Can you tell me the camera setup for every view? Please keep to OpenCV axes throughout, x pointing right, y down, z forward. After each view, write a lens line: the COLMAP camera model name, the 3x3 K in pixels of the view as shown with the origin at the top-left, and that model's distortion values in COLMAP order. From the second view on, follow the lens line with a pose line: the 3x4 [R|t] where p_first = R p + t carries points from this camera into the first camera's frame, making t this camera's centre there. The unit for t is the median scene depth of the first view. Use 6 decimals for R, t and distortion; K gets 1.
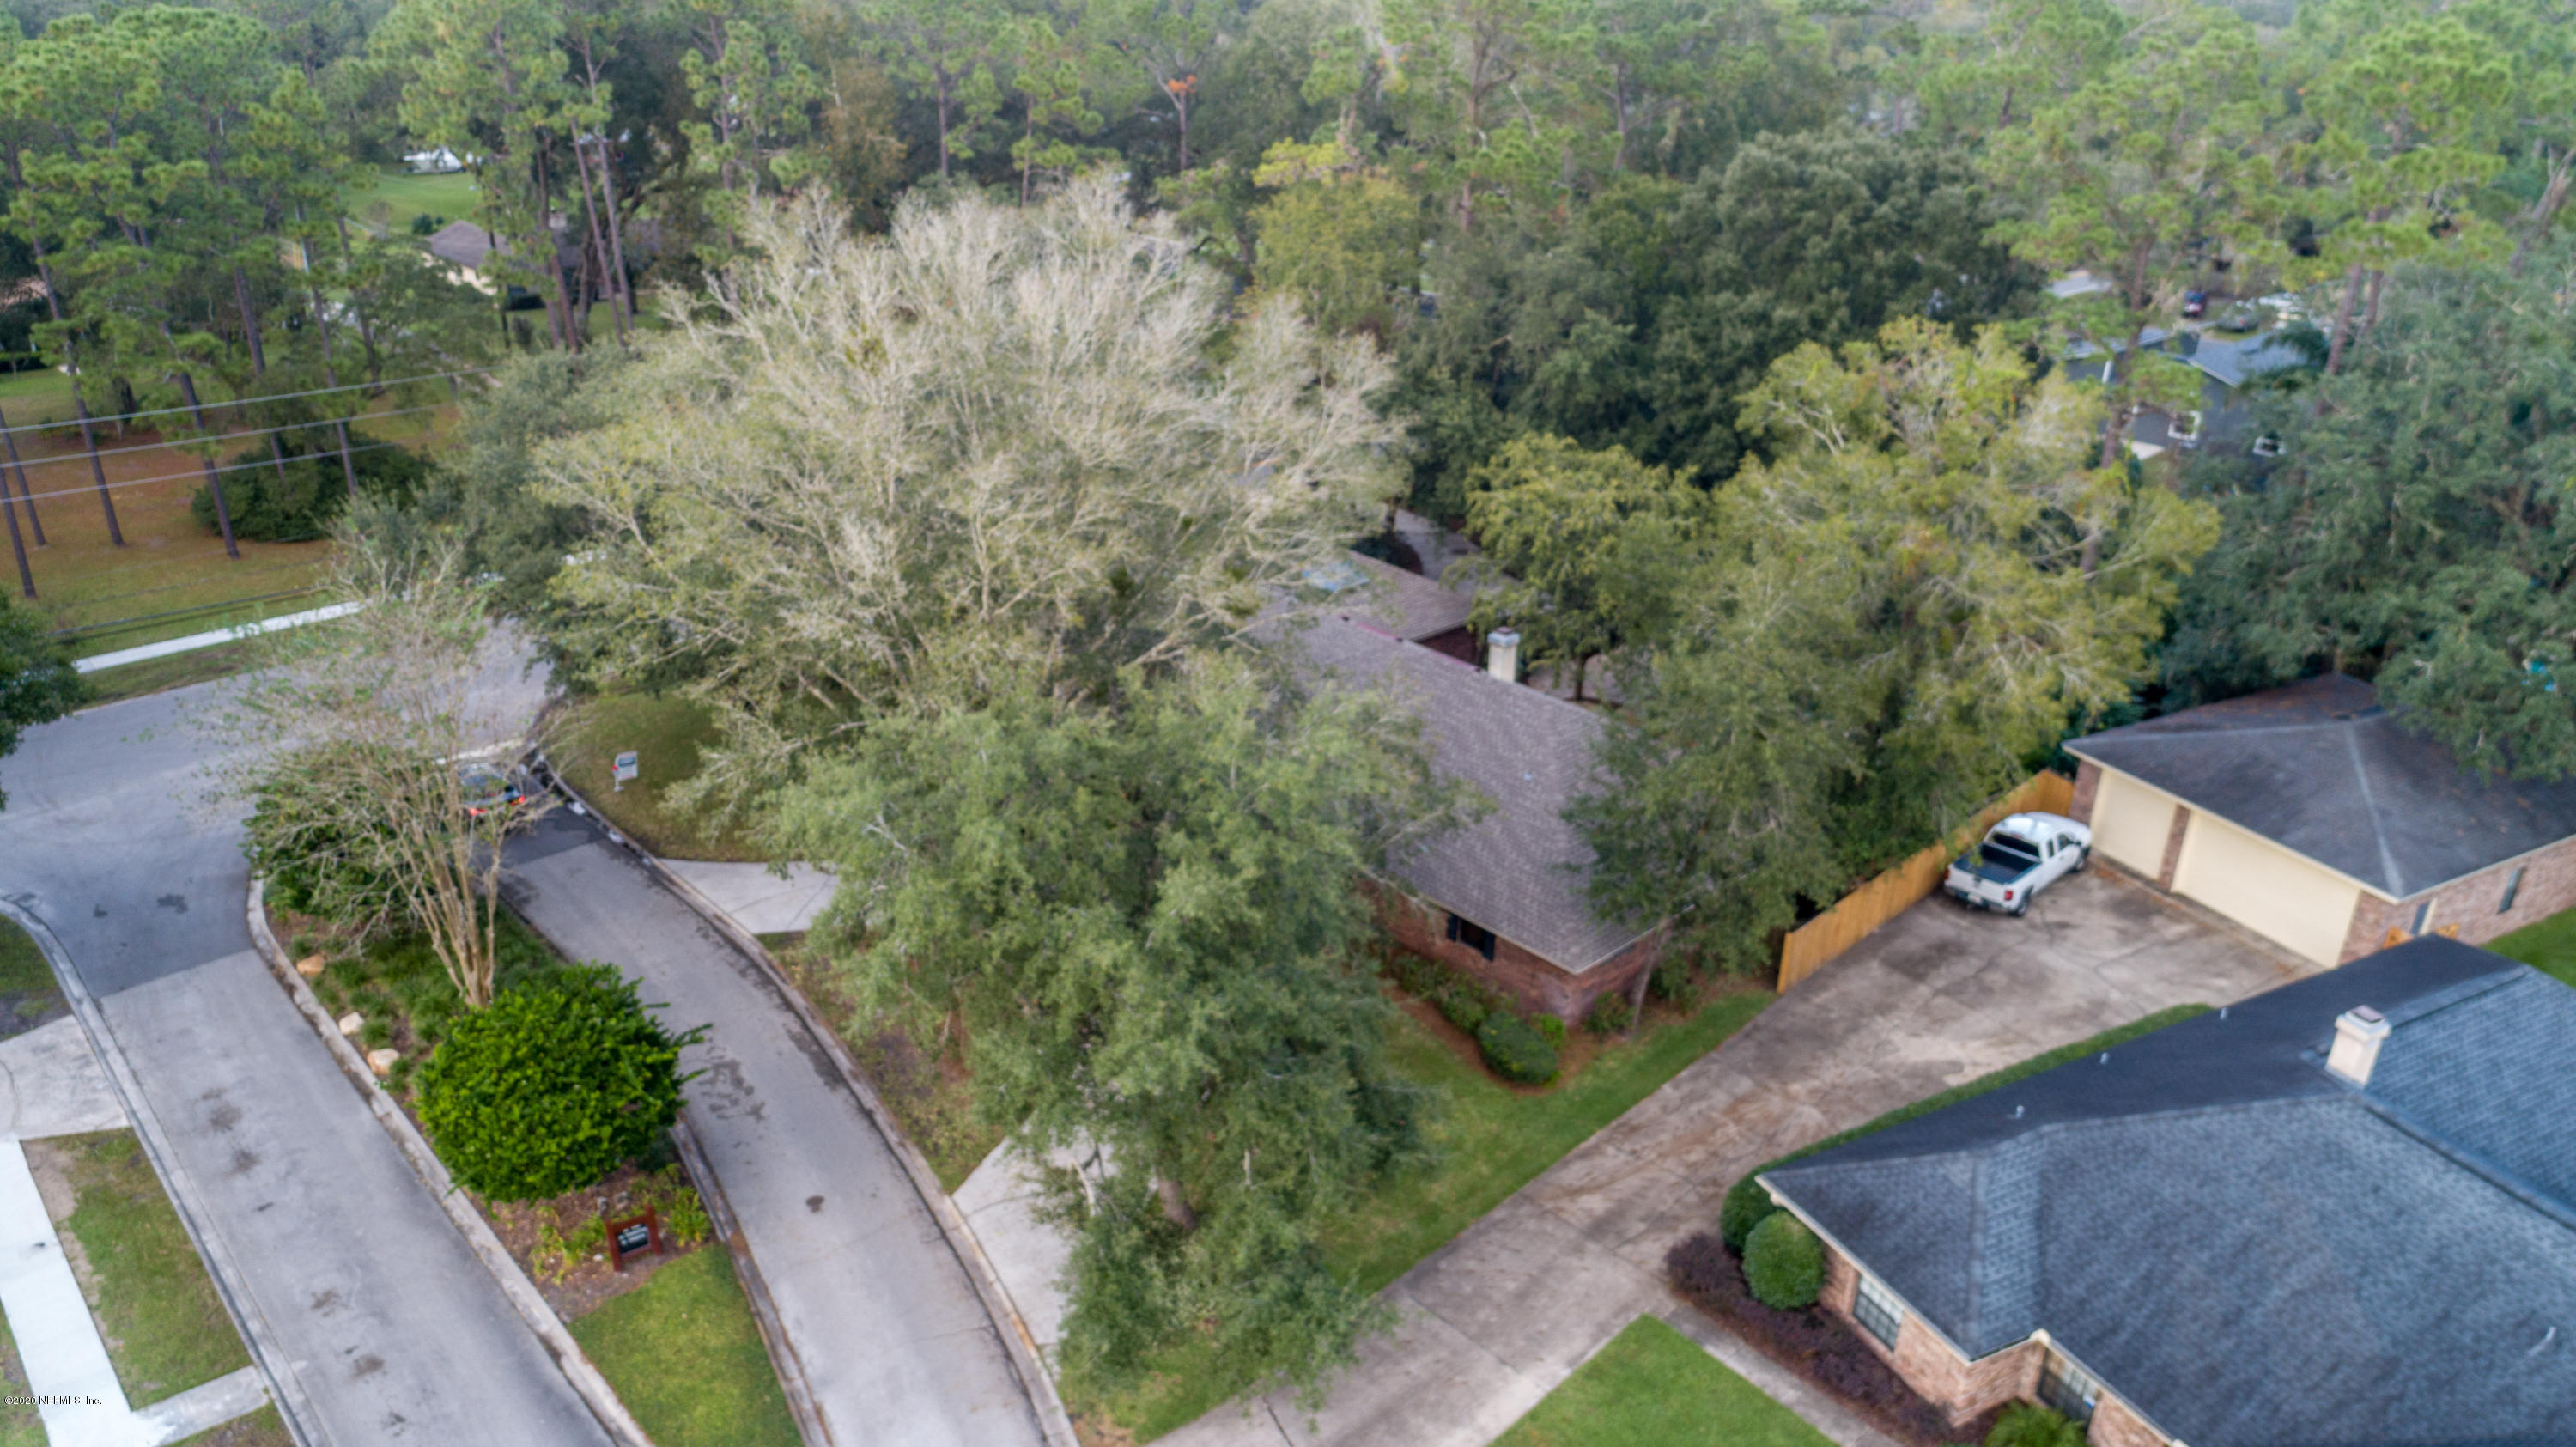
lens RADIAL K [[1719.3, 0, 1288.0], [0, 1719.3, 723.5], [0, 0, 1]] dist [-0.022920, 0.010990]
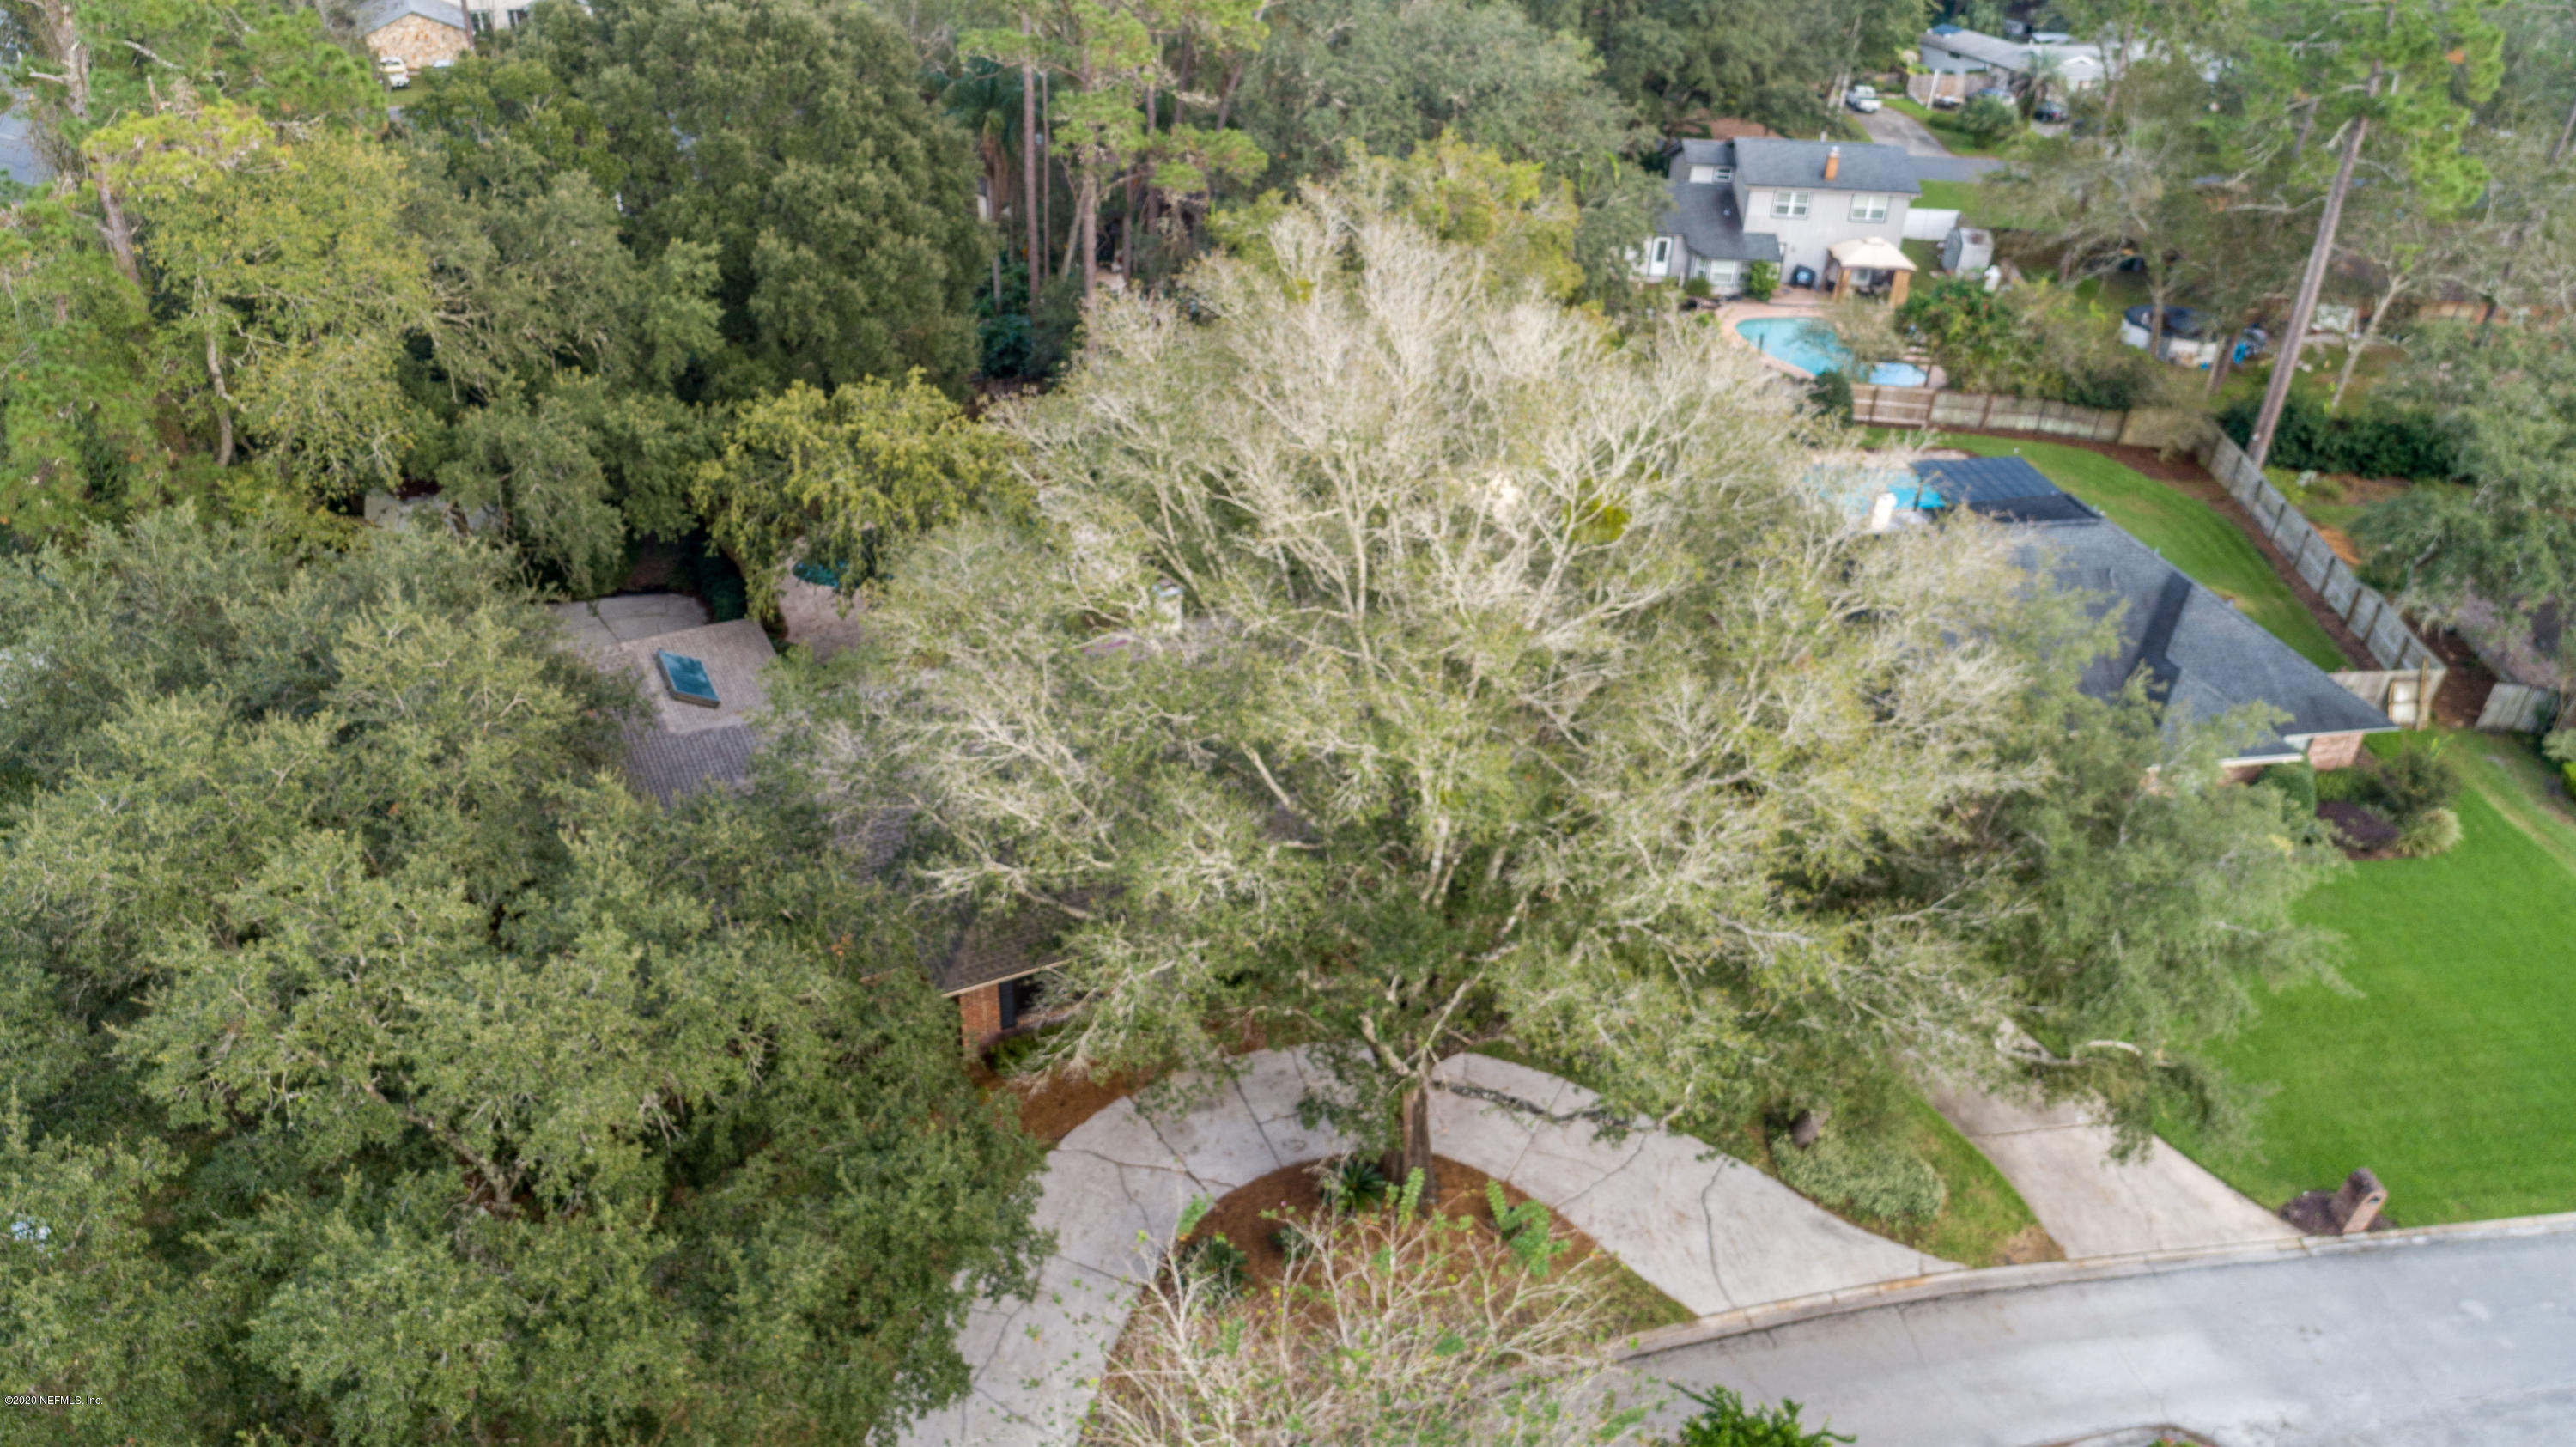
lens RADIAL K [[1719.3, 0, 1288.0], [0, 1719.3, 723.5], [0, 0, 1]] dist [-0.022920, 0.010990]
pose [[0.270196, -0.511017, 0.816000, -0.908476], [0.363564, 0.838929, 0.404992, -0.477460], [-0.891524, 0.187241, 0.412462, 0.819345]]
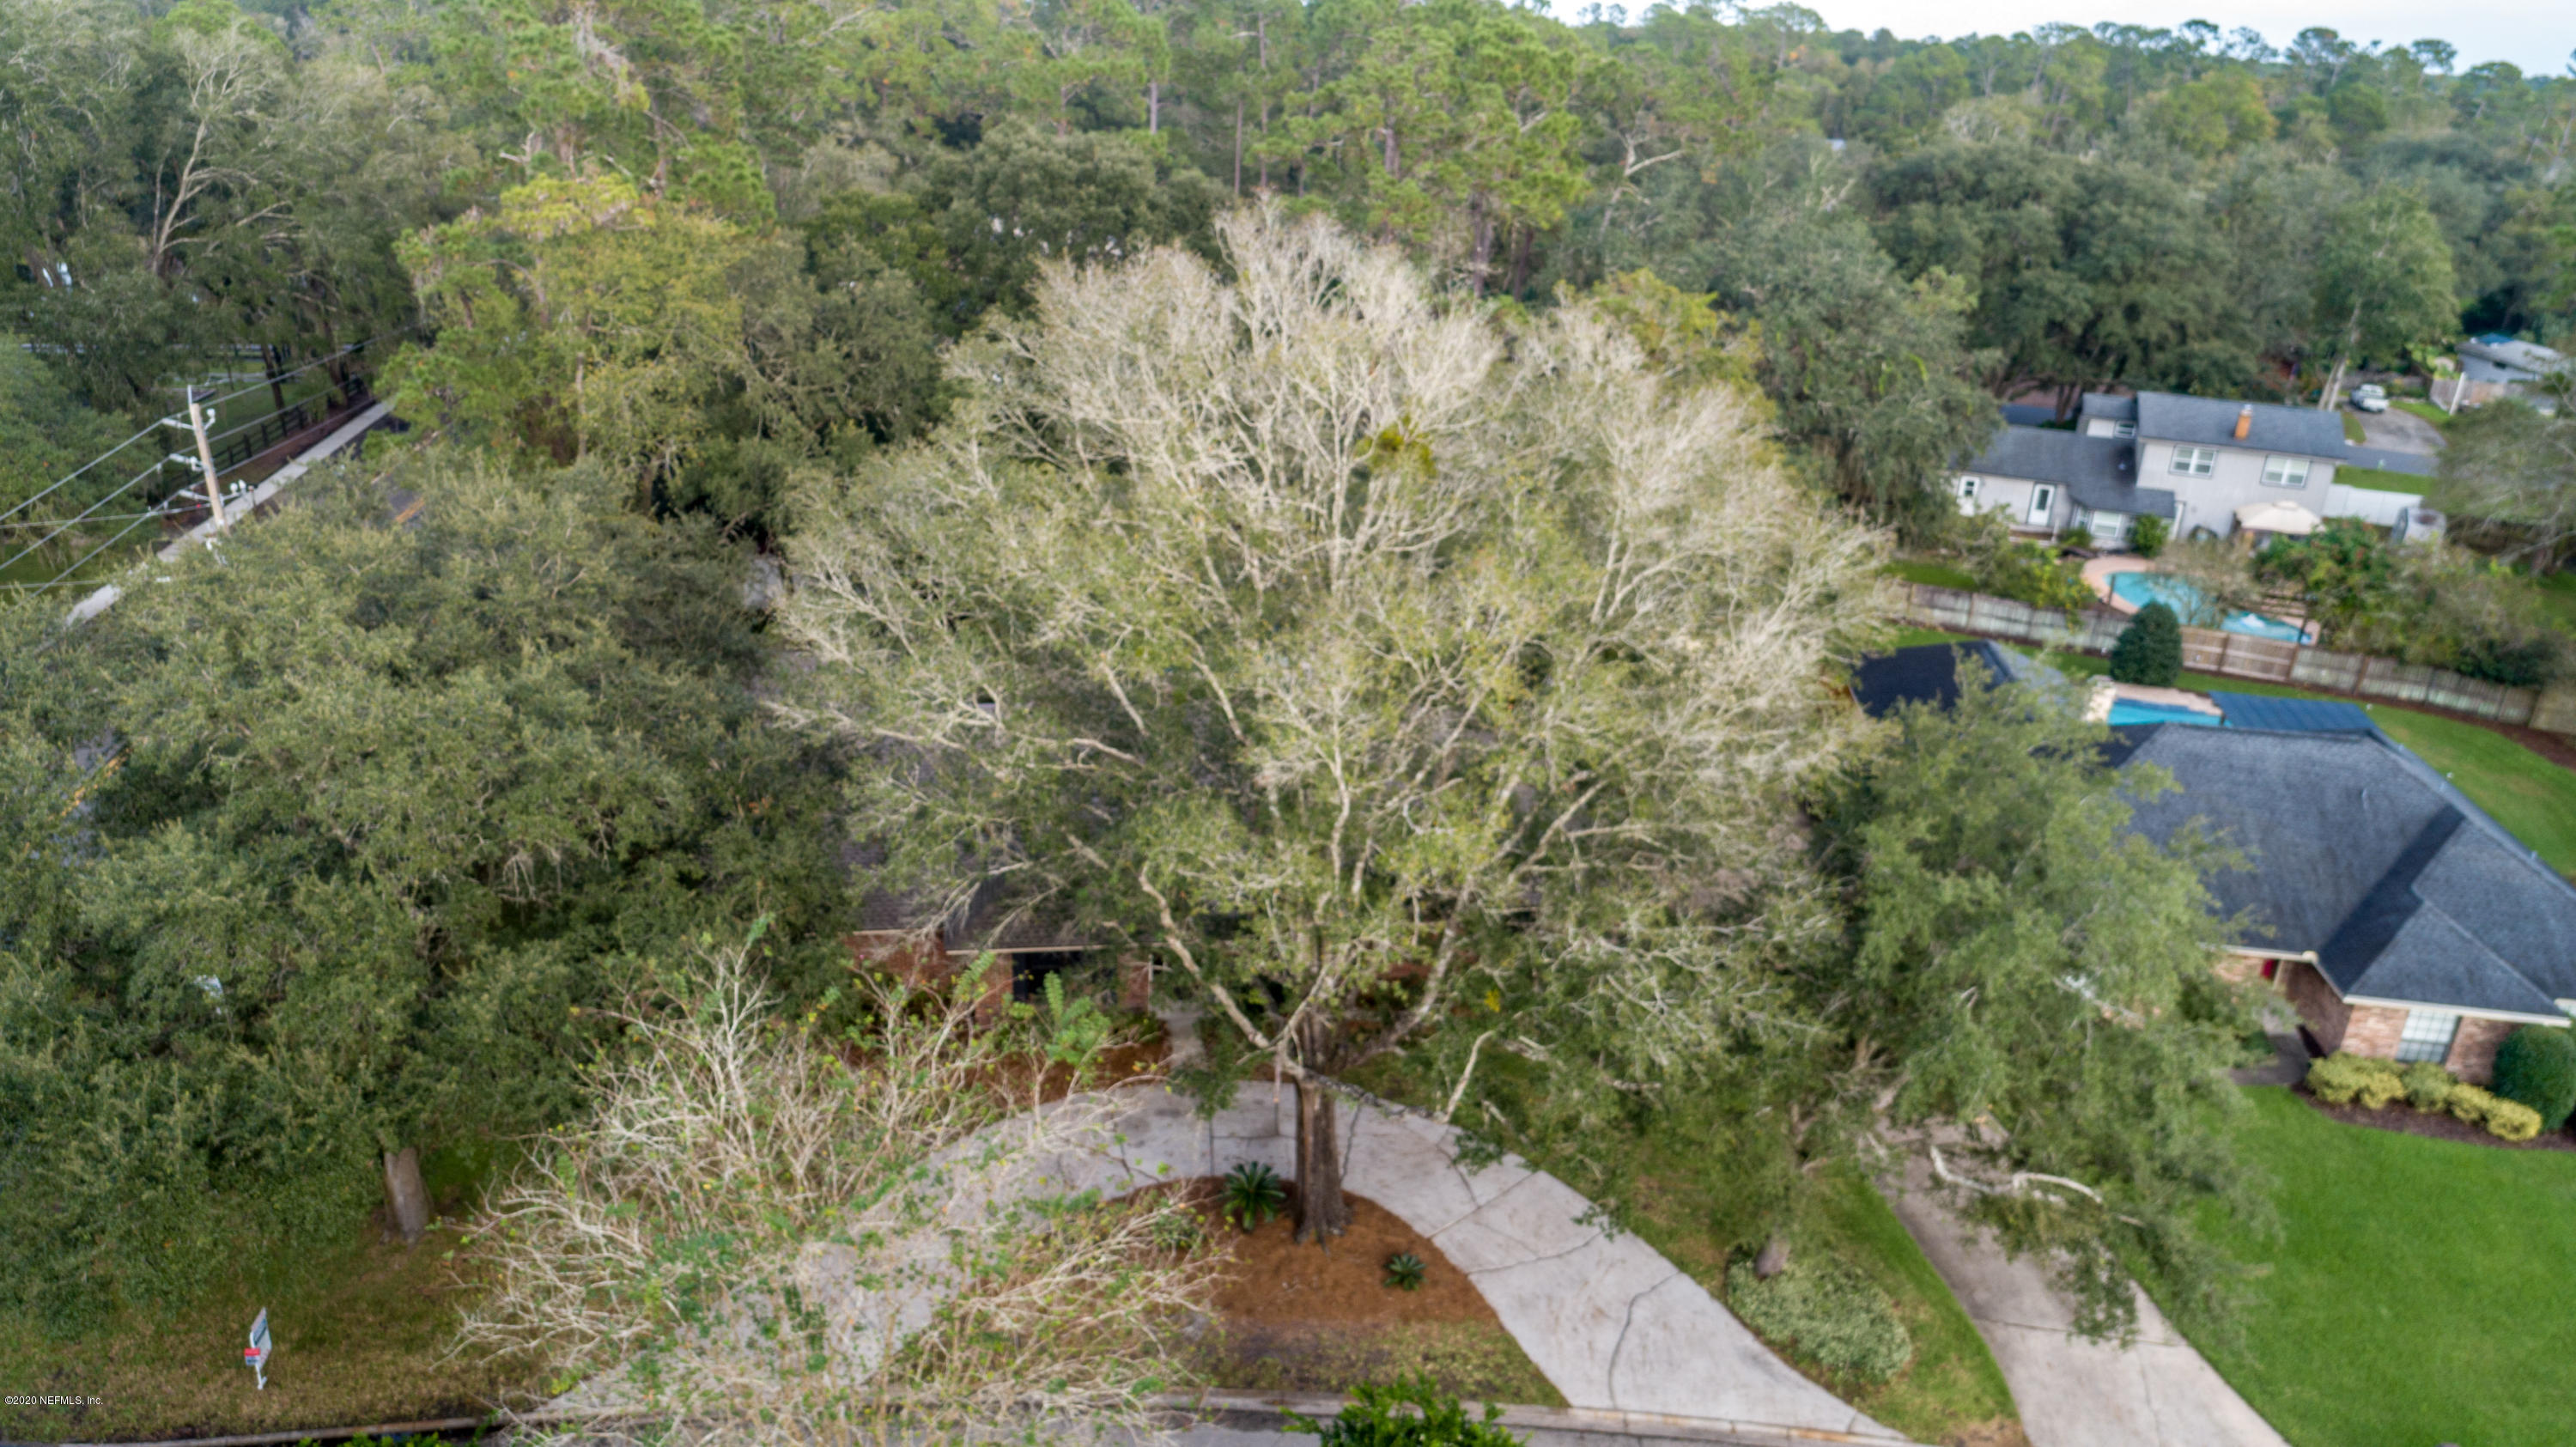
lens RADIAL K [[1719.3, 0, 1288.0], [0, 1719.3, 723.5], [0, 0, 1]] dist [-0.022920, 0.010990]
pose [[0.566875, -0.313782, 0.761705, -0.877885], [0.310909, 0.937730, 0.154911, -0.231576], [-0.762882, 0.149006, 0.629133, 0.566992]]
